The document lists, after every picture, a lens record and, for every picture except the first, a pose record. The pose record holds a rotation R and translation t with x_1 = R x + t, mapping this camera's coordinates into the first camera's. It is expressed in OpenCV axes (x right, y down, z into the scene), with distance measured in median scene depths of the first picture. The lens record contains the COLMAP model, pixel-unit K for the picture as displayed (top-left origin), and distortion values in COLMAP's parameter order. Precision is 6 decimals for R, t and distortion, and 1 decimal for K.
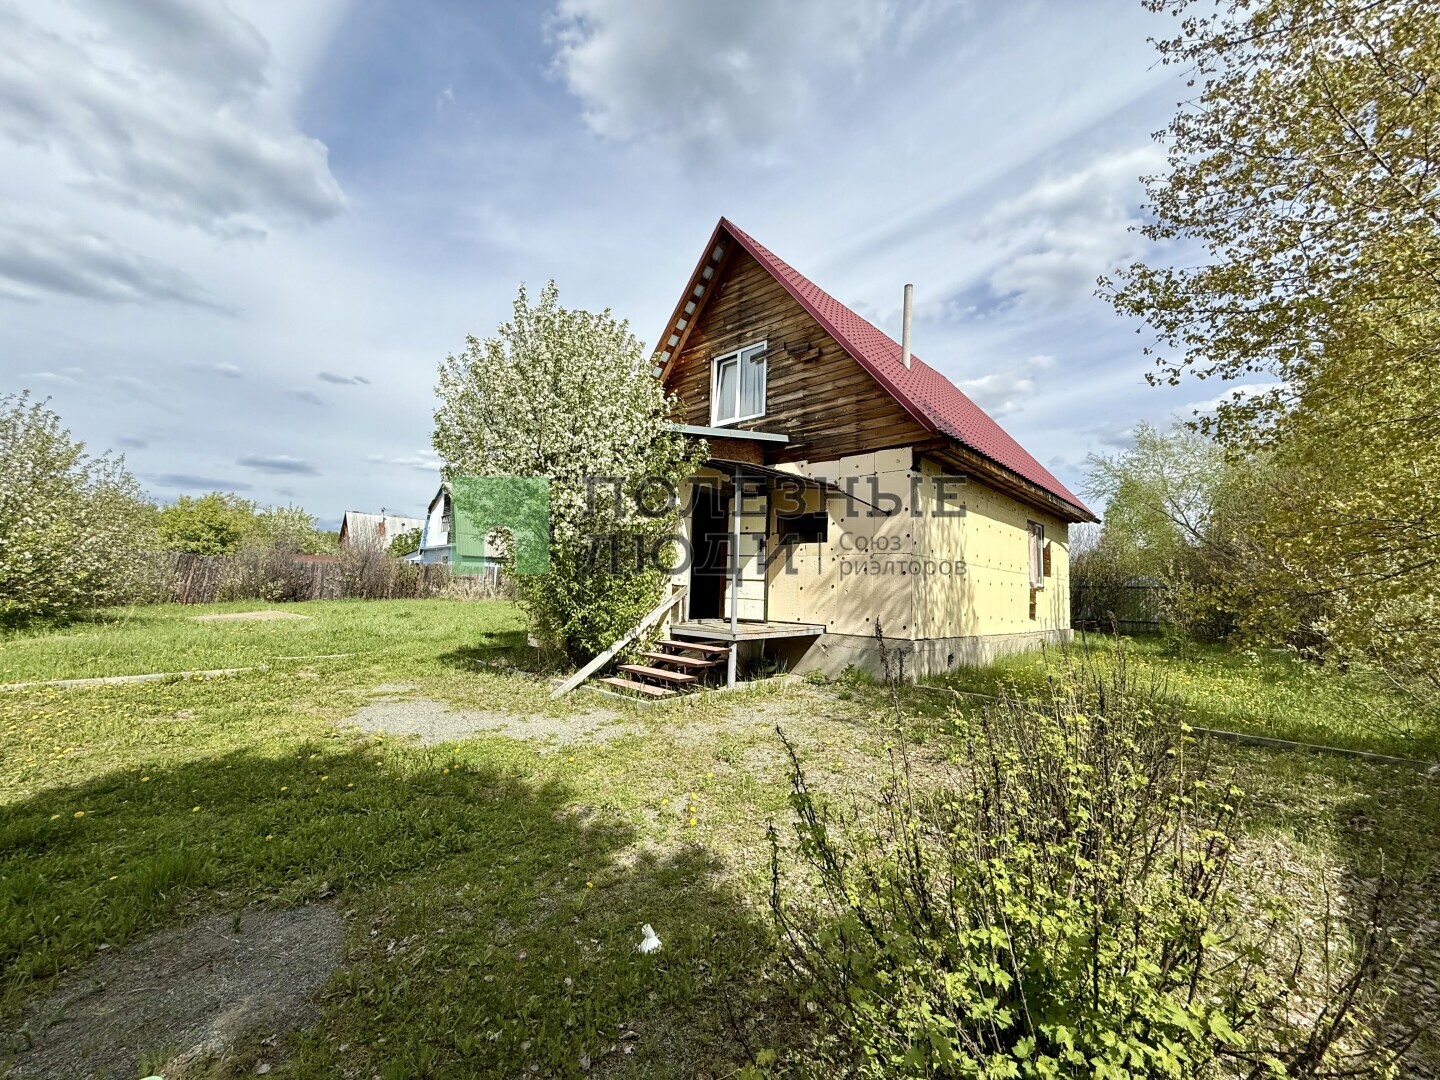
lens RADIAL K [[571.4, 0, 720.0], [0, 571.4, 540.0], [0, 0, 1]] dist [-0.001714, -0.000146]
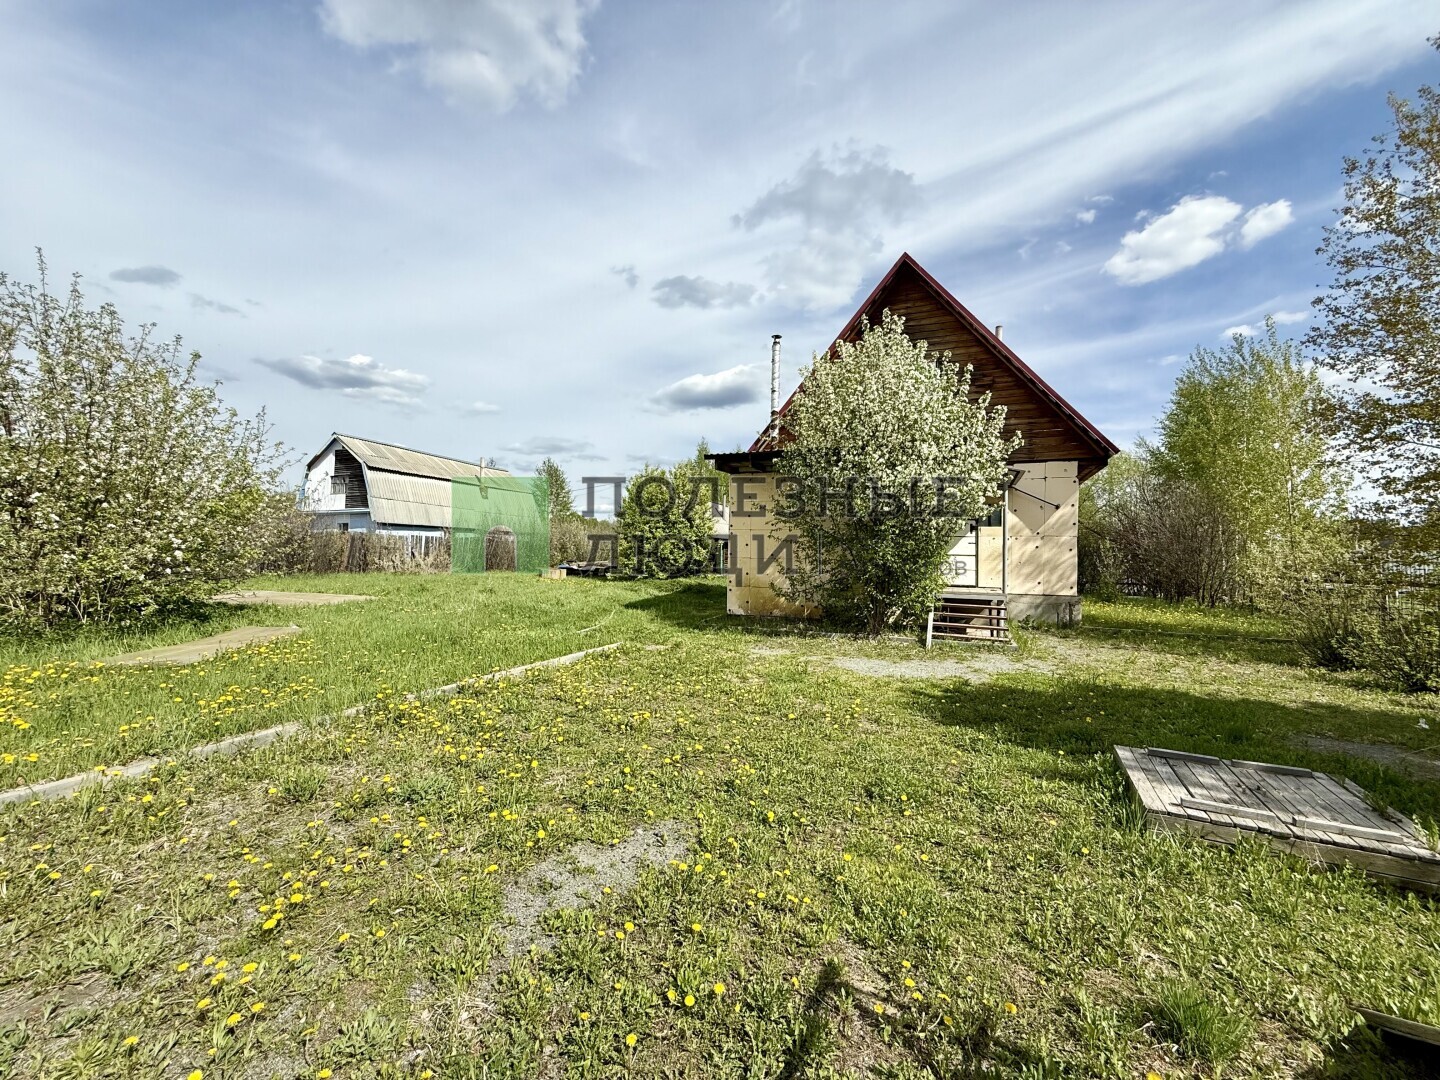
lens RADIAL K [[571.4, 0, 720.0], [0, 571.4, 540.0], [0, 0, 1]] dist [-0.001714, -0.000146]
pose [[0.939501, -0.004601, 0.342514, -0.989375], [-0.017760, 0.997911, 0.062119, -0.039419], [-0.342084, -0.064444, 0.937457, -0.043319]]
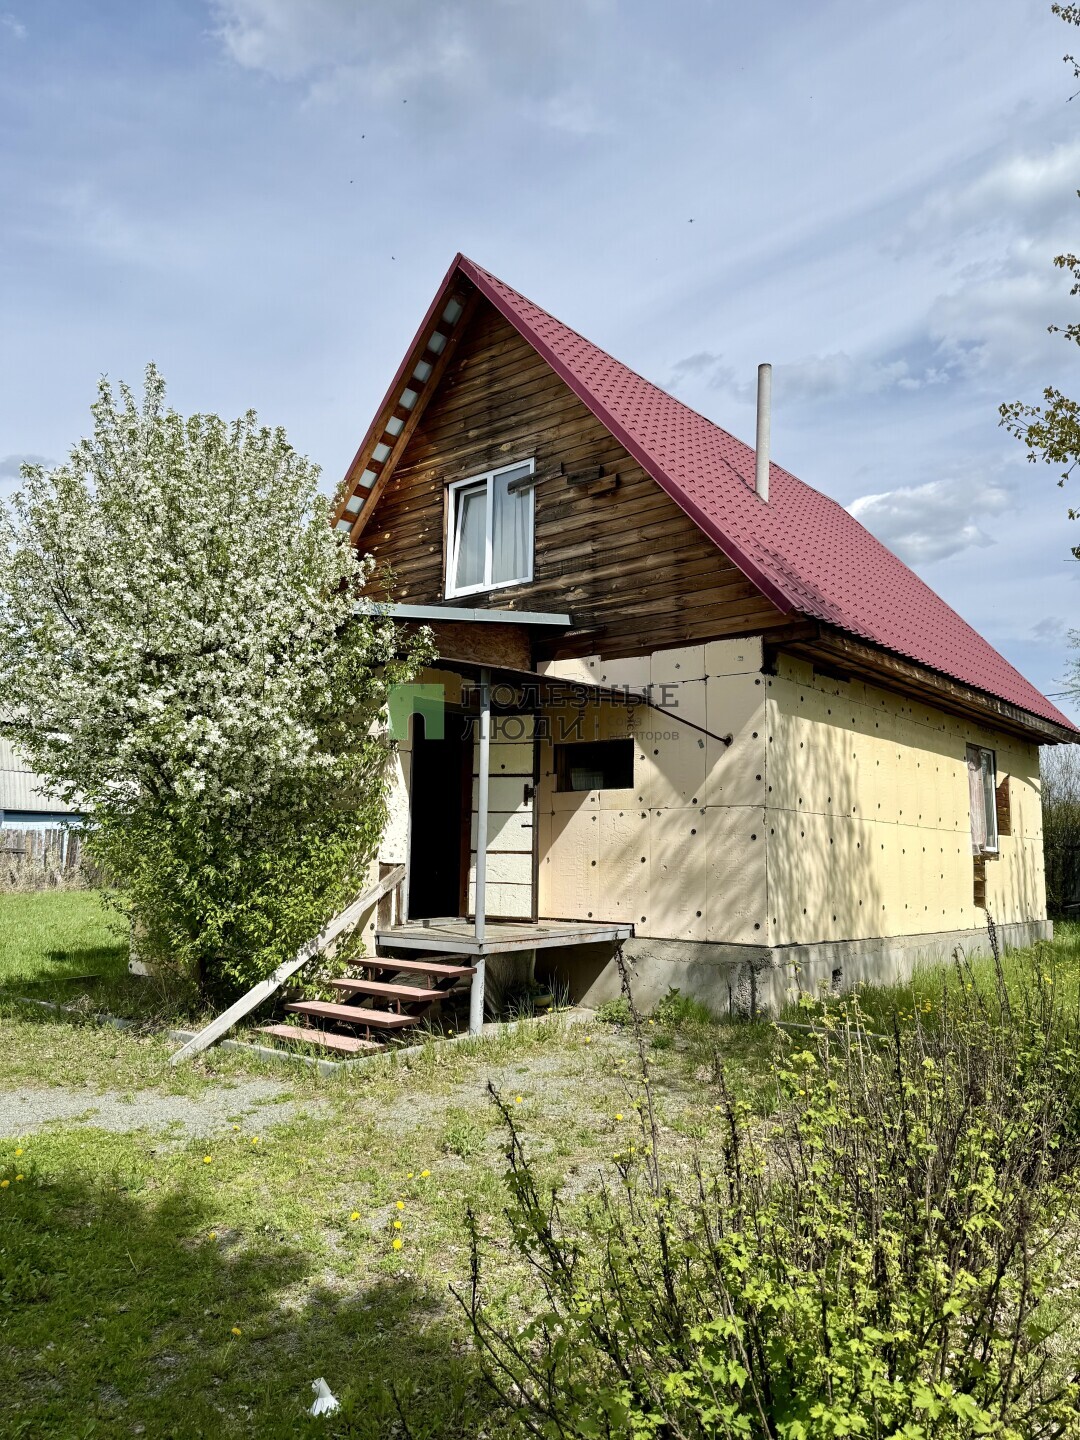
lens RADIAL K [[1006.7, 0, 546.2], [0, 1006.7, 725.0], [0, 0, 1]] dist [0.085073, -0.122058]
pose [[0.997532, -0.011032, 0.069345, 0.020828], [0.014001, 0.998999, -0.042485, -0.021327], [-0.068806, 0.043351, 0.996688, -0.088263]]
